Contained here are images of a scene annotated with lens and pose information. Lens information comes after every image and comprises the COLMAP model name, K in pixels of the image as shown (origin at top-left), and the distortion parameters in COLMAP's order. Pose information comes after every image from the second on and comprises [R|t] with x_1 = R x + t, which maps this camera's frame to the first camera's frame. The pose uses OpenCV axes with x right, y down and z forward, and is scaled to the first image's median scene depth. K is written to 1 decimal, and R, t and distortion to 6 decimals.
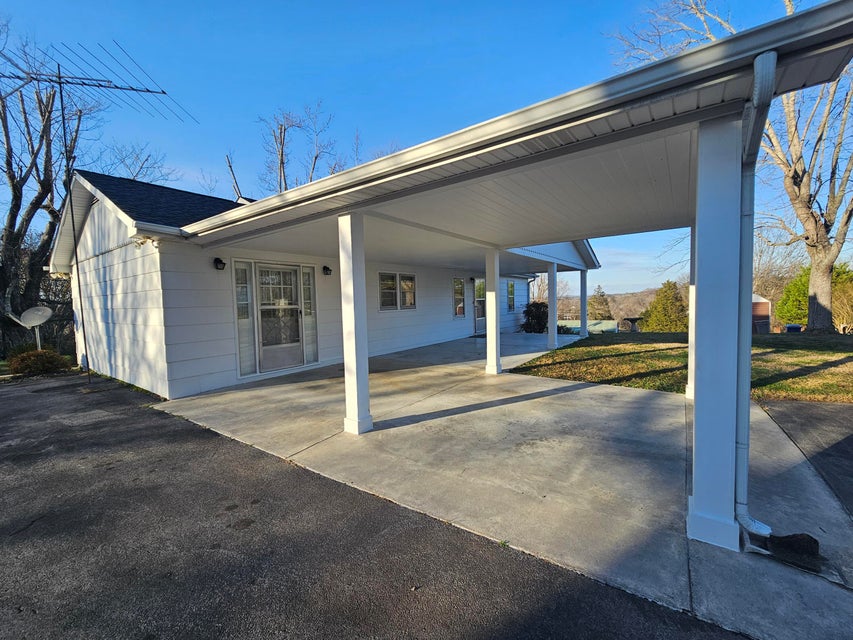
lens RADIAL K [[347.9, 0, 430.5], [0, 347.9, 316.5], [0, 0, 1]] dist [0.000149, -0.000026]
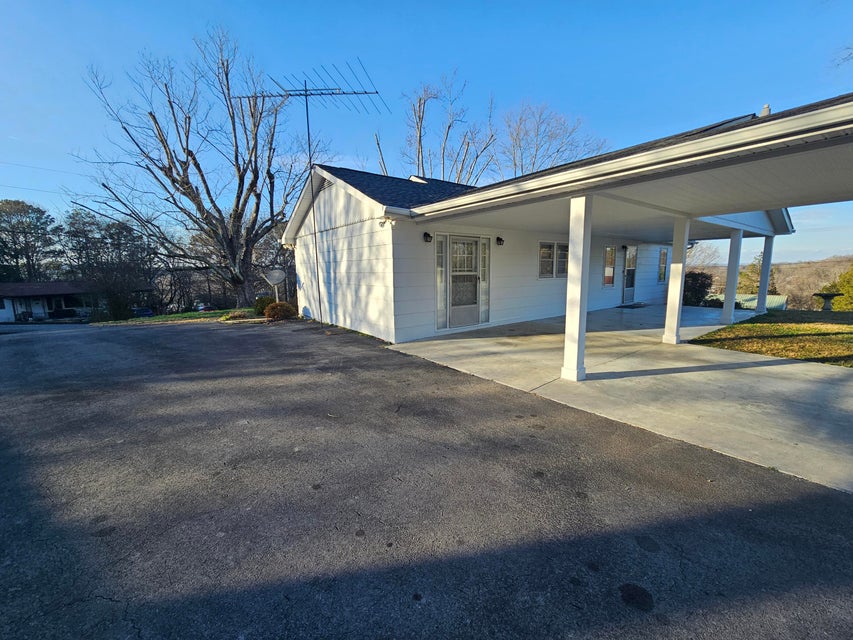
lens RADIAL K [[347.9, 0, 430.5], [0, 347.9, 316.5], [0, 0, 1]] dist [0.000149, -0.000026]
pose [[0.957537, 0.053043, -0.283389, -0.193444], [-0.025759, 0.994739, 0.099152, 0.003286], [0.287157, -0.087642, 0.953866, -0.153130]]
